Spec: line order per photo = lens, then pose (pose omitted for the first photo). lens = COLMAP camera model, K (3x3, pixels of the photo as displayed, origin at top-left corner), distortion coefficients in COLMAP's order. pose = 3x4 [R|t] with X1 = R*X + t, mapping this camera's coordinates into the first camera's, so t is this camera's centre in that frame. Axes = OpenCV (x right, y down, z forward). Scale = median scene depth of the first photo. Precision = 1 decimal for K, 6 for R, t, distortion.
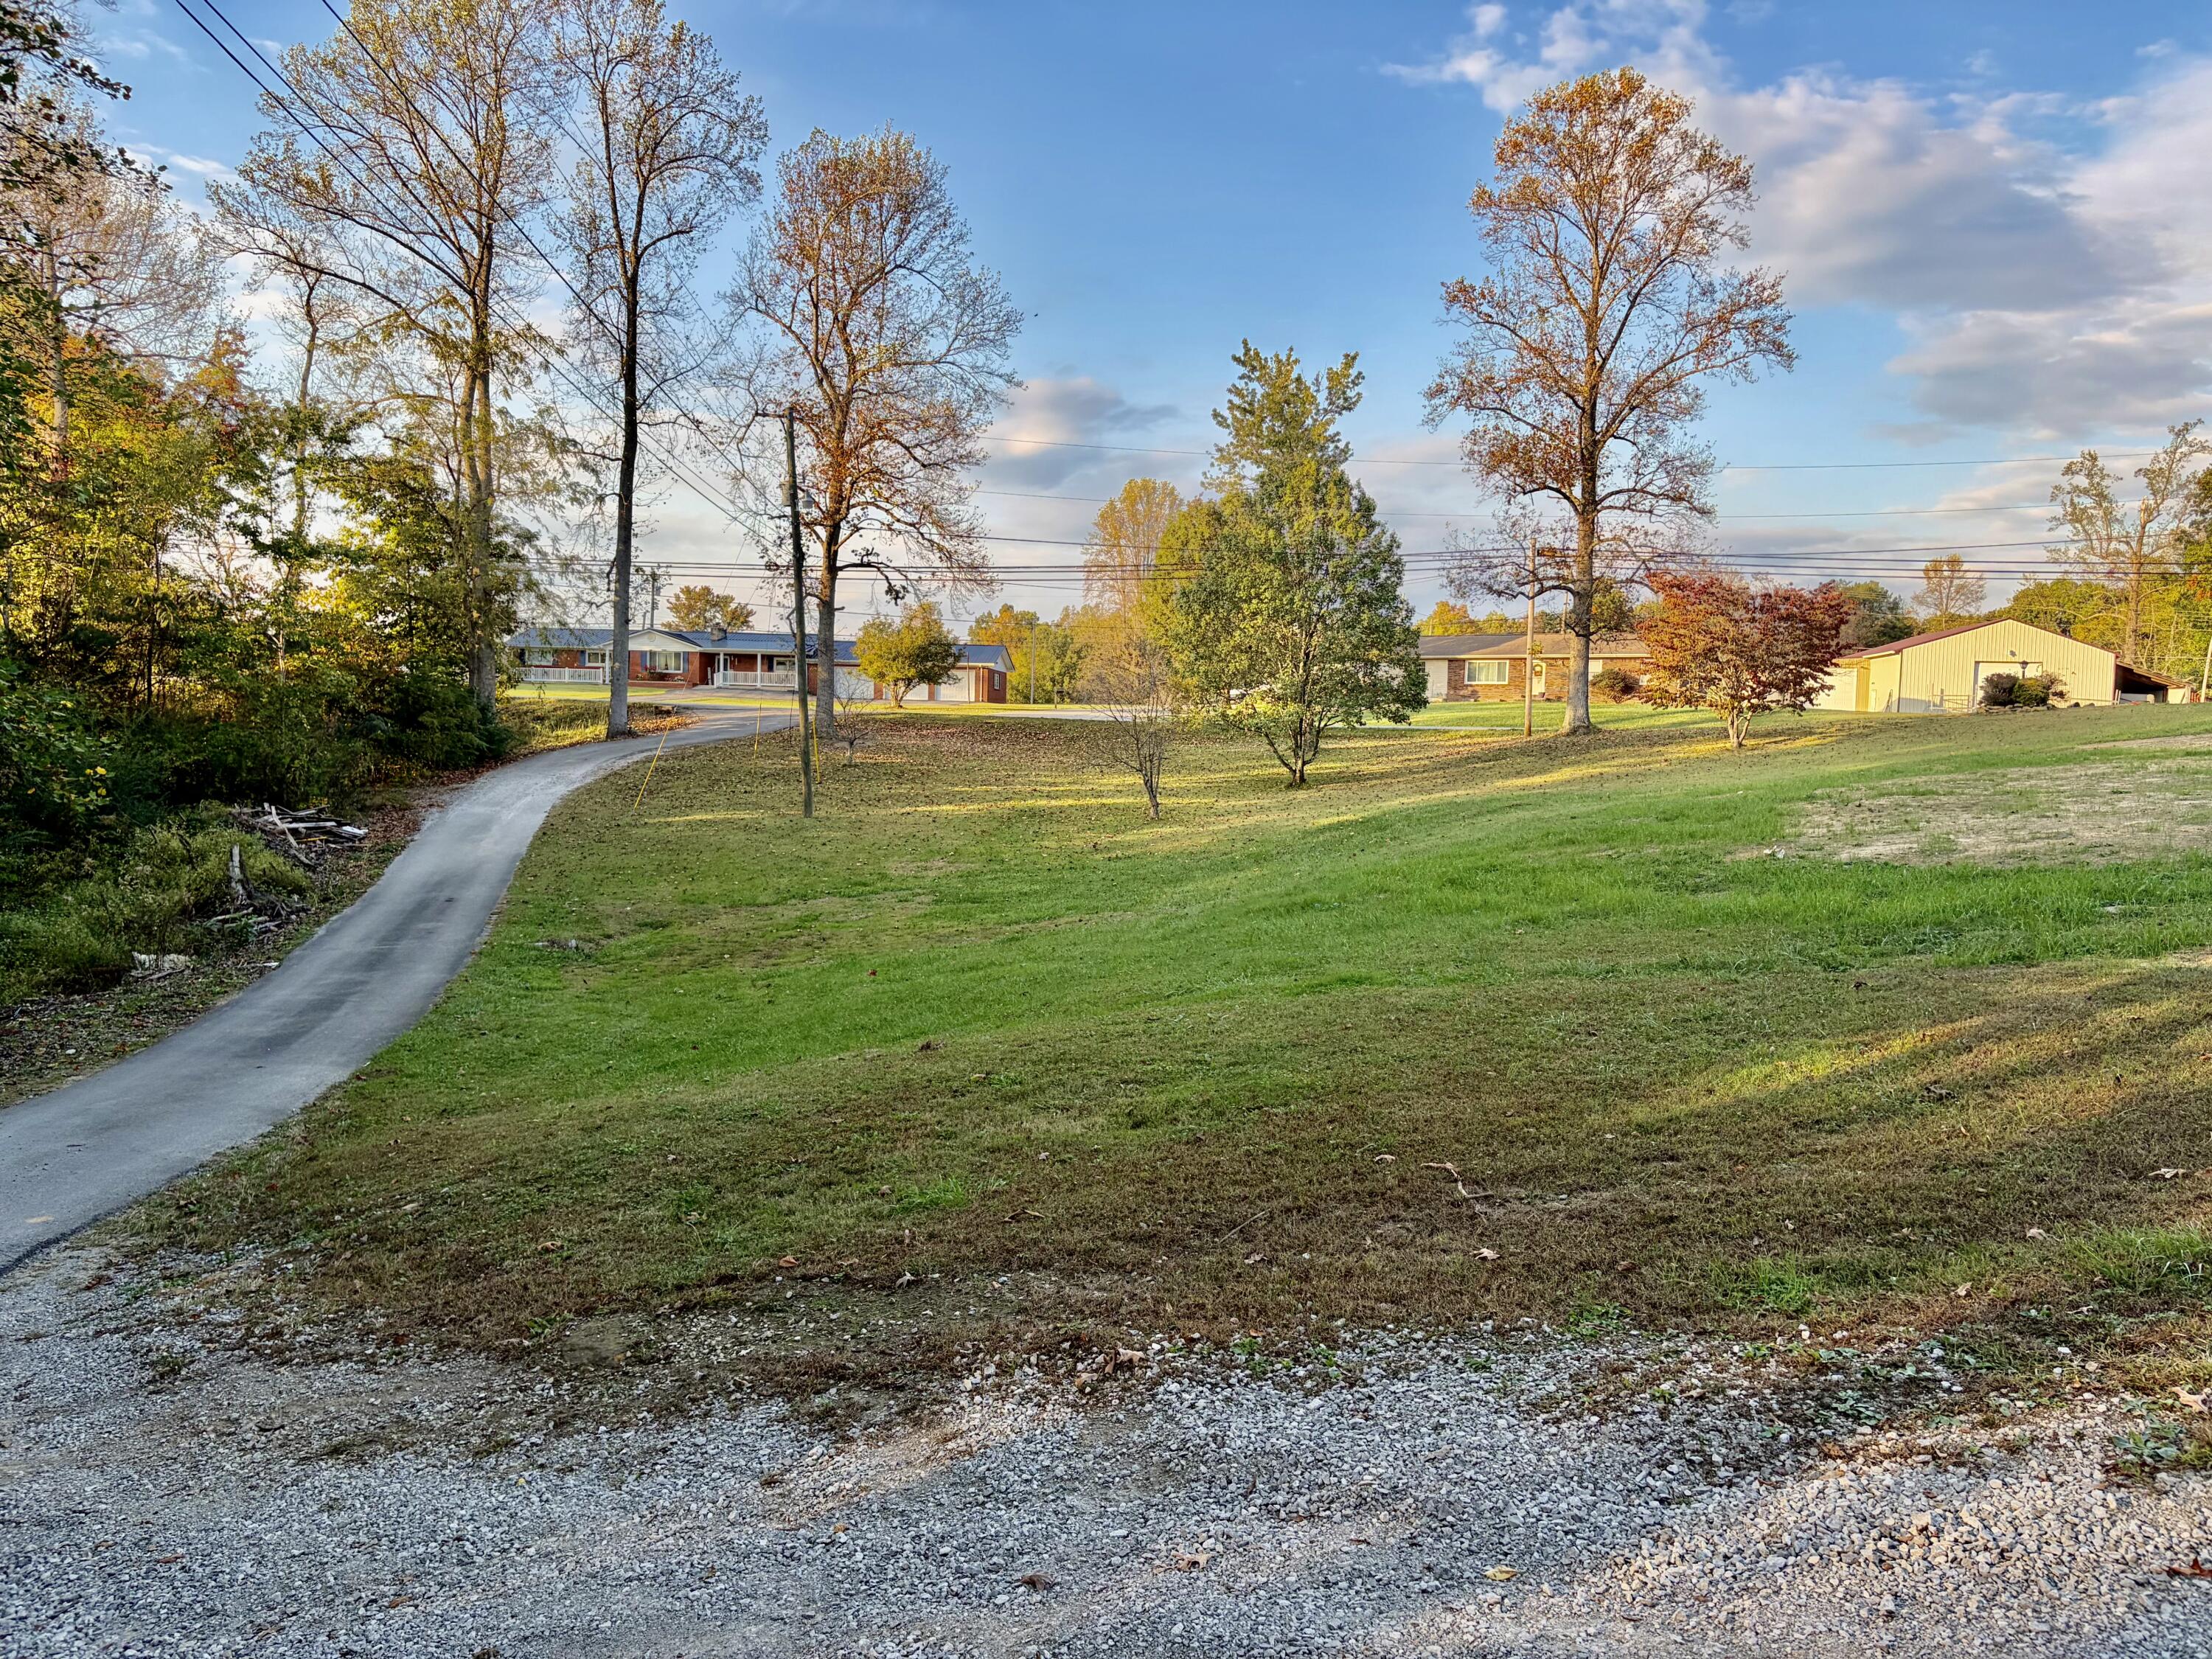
lens RADIAL K [[1663.1, 0, 1096.2], [0, 1663.1, 829.4], [0, 0, 1]] dist [0.011300, -0.012224]
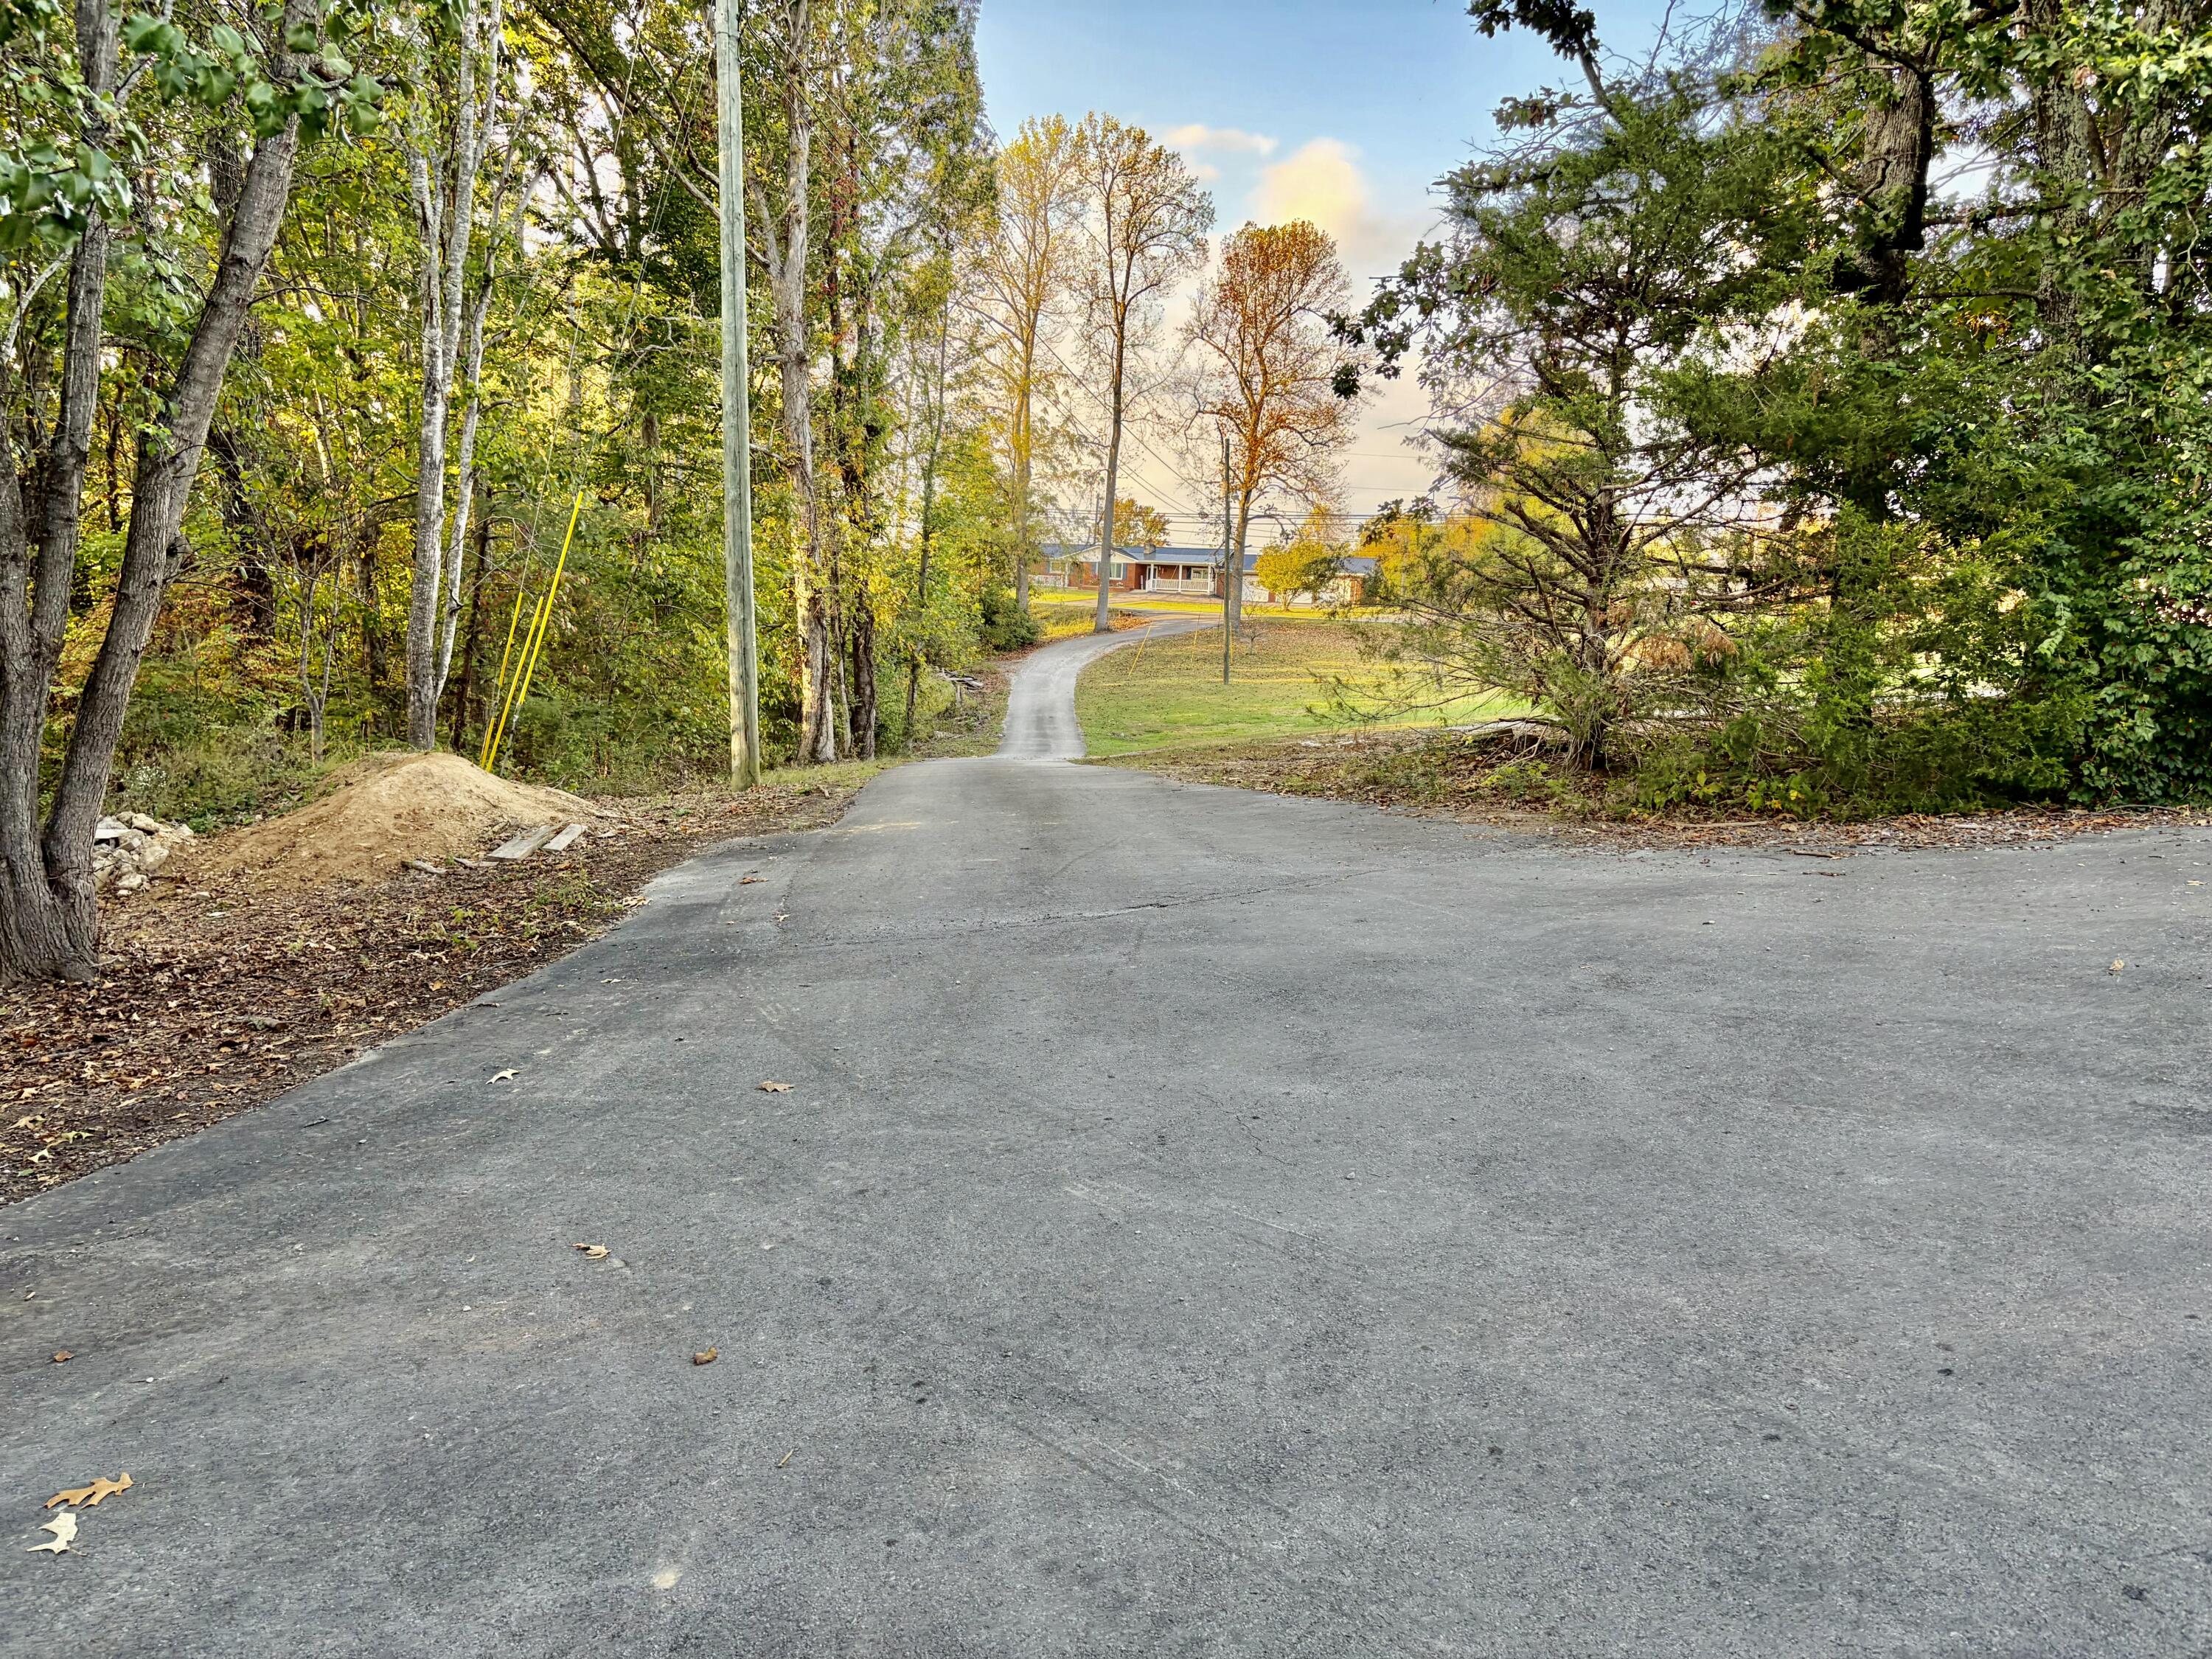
lens RADIAL K [[1660.9, 0, 1106.0], [0, 1660.9, 829.5], [0, 0, 1]] dist [0.055438, -0.064365]
pose [[0.973865, 0.052998, -0.220857, 0.060046], [-0.038467, 0.996834, 0.069584, 0.017973], [0.223846, -0.059269, 0.972821, -0.466633]]
